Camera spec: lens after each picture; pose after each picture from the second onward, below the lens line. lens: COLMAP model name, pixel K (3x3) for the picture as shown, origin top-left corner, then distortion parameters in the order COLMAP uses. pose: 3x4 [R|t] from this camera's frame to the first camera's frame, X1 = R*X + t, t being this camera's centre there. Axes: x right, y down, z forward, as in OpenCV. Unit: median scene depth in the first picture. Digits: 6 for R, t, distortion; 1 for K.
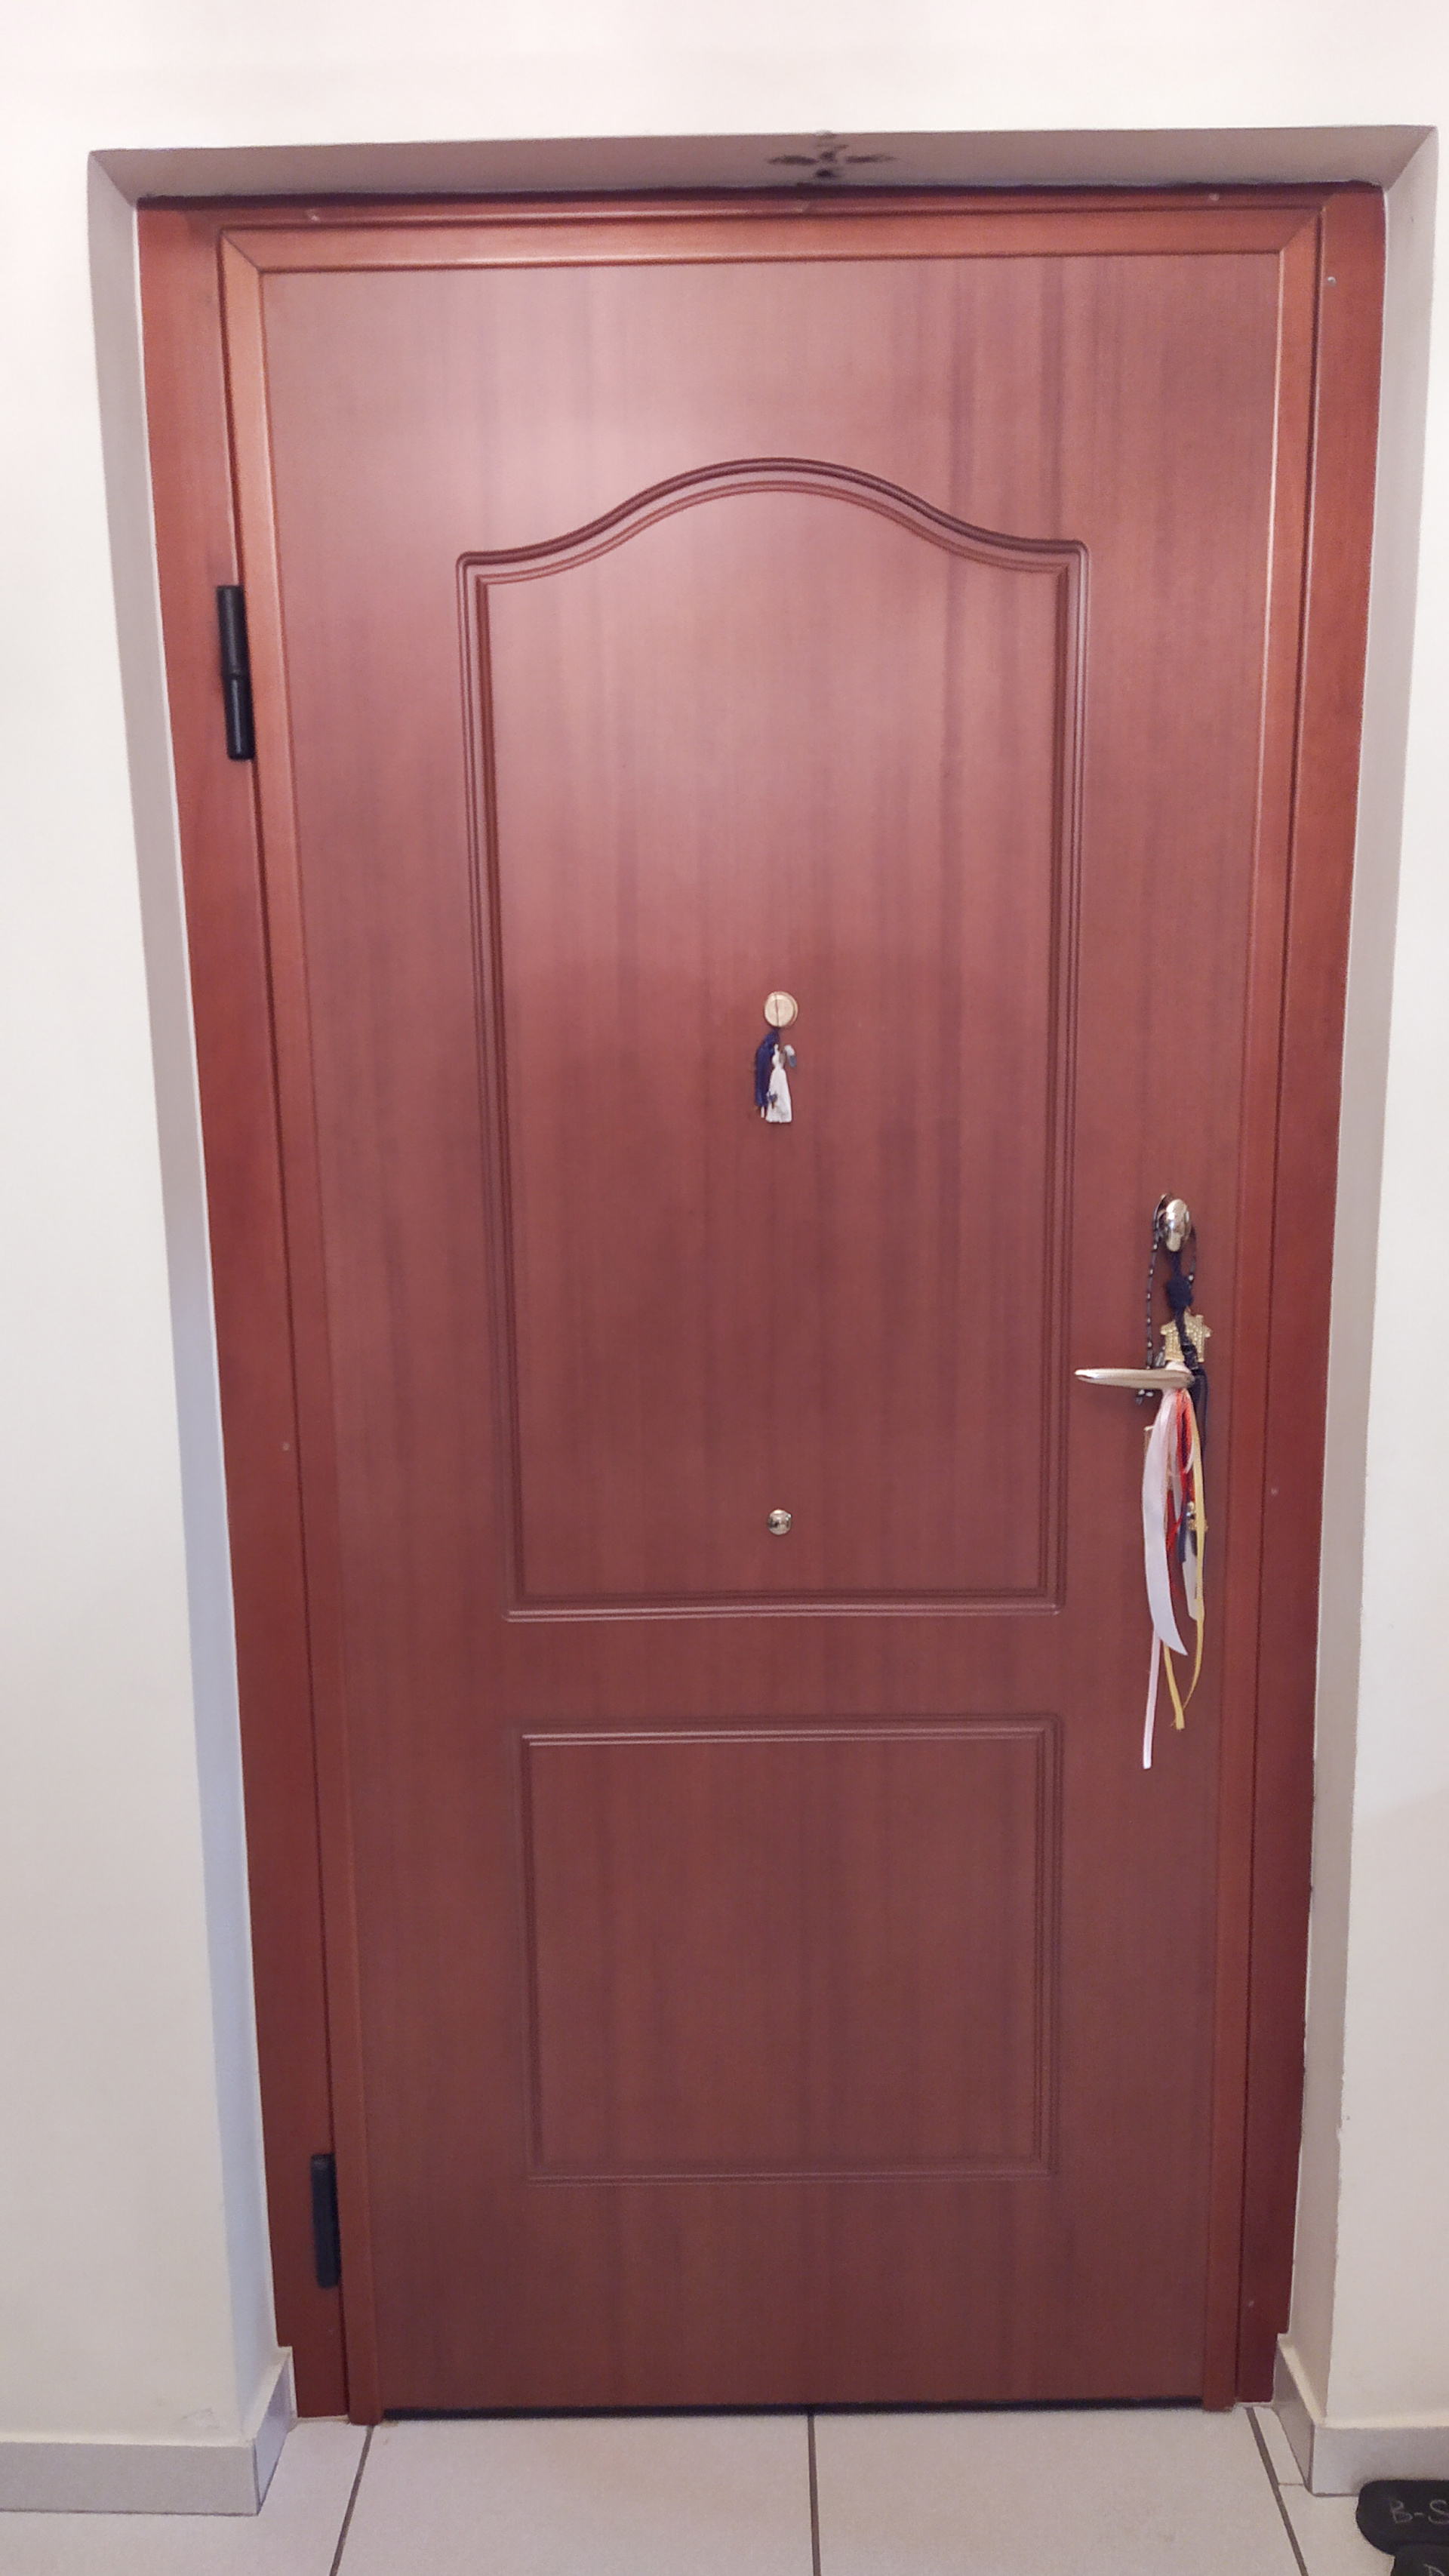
lens RADIAL K [[1899.1, 0, 722.9], [0, 1899.1, 1282.7], [0, 0, 1]] dist [0.080905, -0.089934]
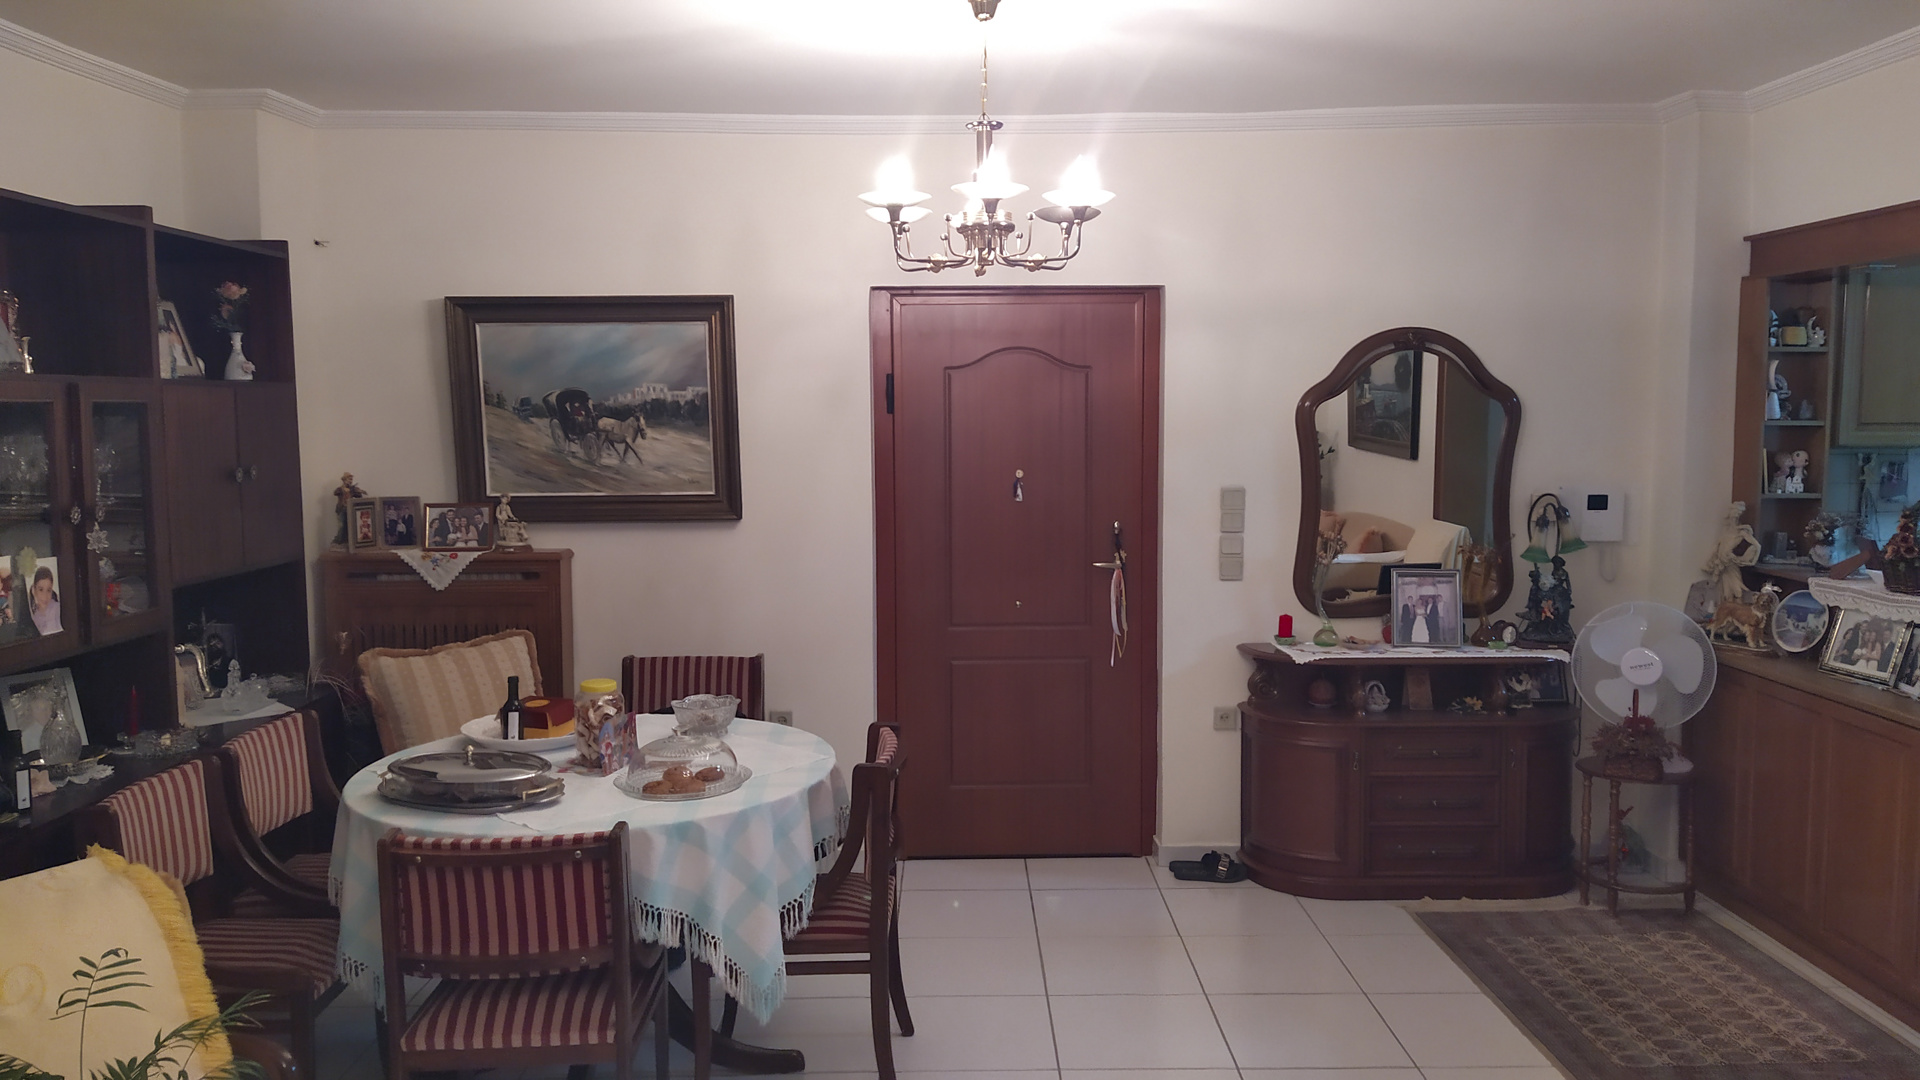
lens RADIAL K [[1415.5, 0, 962.2], [0, 1415.5, 542.0], [0, 0, 1]] dist [0.080905, -0.089934]
pose [[0.999837, 0.007020, 0.016626, -0.138533], [-0.005551, 0.996209, -0.086815, 0.259100], [-0.017172, 0.086709, 0.996086, -1.955005]]
